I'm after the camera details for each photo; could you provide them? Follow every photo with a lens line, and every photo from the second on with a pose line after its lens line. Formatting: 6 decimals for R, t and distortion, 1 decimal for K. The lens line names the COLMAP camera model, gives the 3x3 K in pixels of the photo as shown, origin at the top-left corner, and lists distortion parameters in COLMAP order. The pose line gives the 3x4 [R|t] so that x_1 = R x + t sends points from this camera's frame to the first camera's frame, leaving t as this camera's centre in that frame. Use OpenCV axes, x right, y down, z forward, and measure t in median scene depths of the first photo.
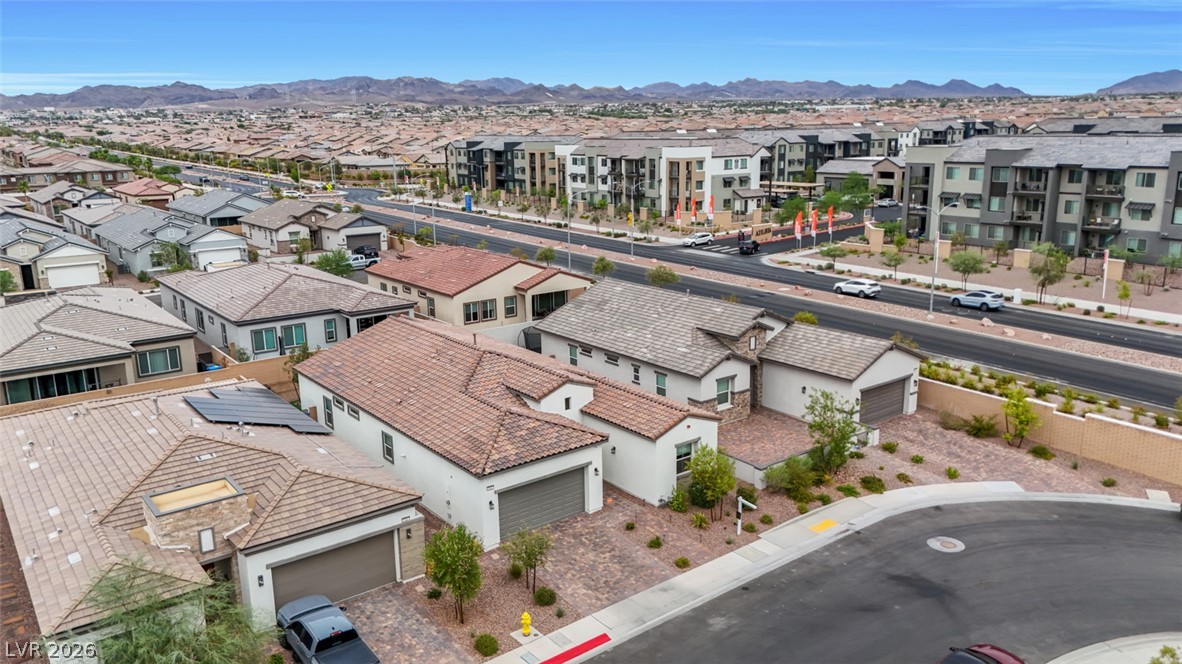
lens RADIAL K [[872.3, 0, 591.0], [0, 872.3, 332.0], [0, 0, 1]] dist [0.089395, -0.105501]
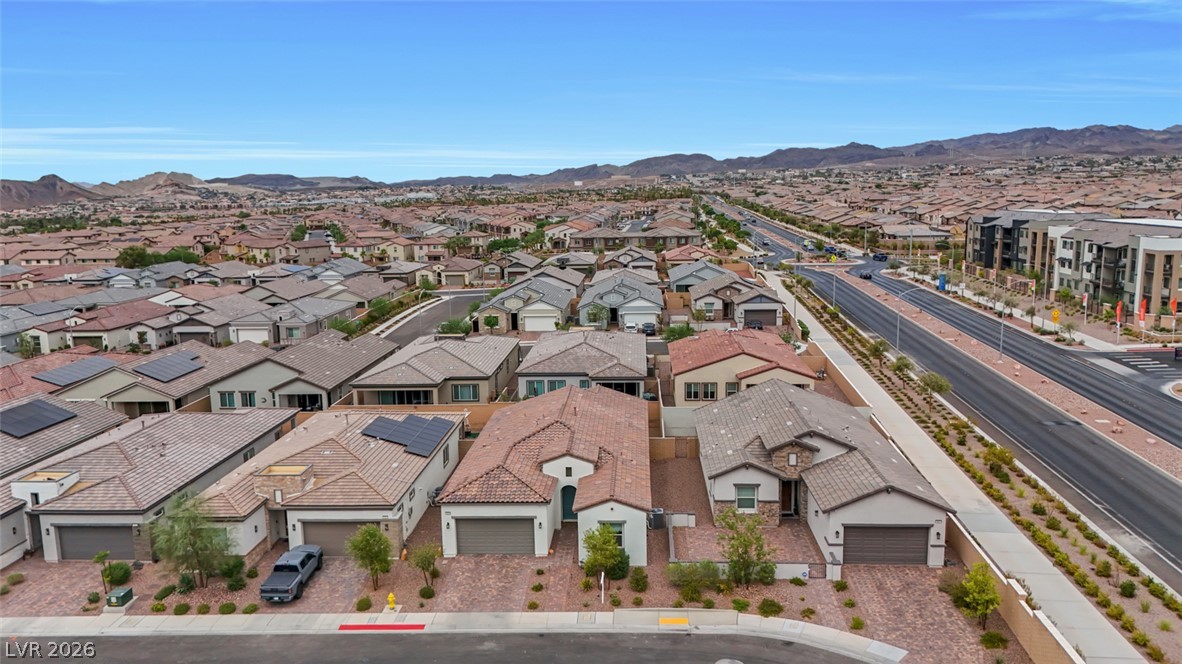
lens RADIAL K [[872.3, 0, 591.0], [0, 872.3, 332.0], [0, 0, 1]] dist [0.089395, -0.105501]
pose [[0.756518, 0.105796, -0.645359, 0.348185], [-0.143887, 0.989573, -0.006446, -0.051045], [0.637948, 0.097735, 0.763852, 0.007379]]
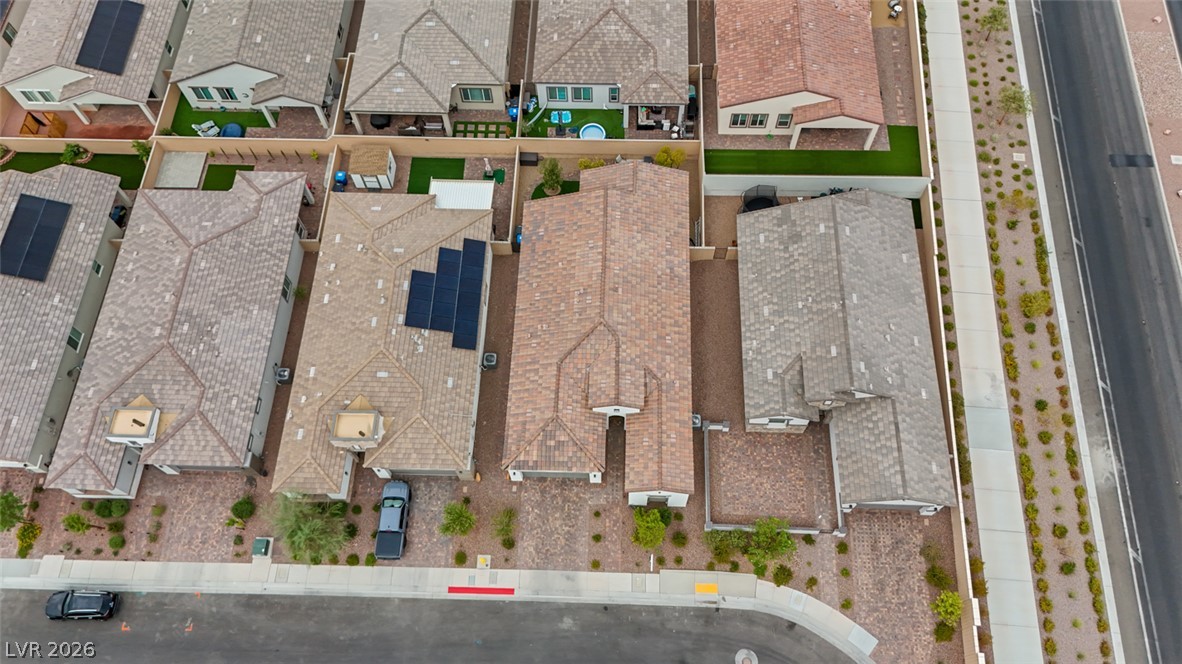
lens RADIAL K [[865.2, 0, 591.0], [0, 865.2, 332.0], [0, 0, 1]] dist [0.077424, -0.101420]
pose [[0.769853, 0.573508, -0.280028, 0.109456], [-0.136459, 0.576530, 0.805601, -0.468493], [0.623463, -0.581981, 0.522103, 0.143177]]
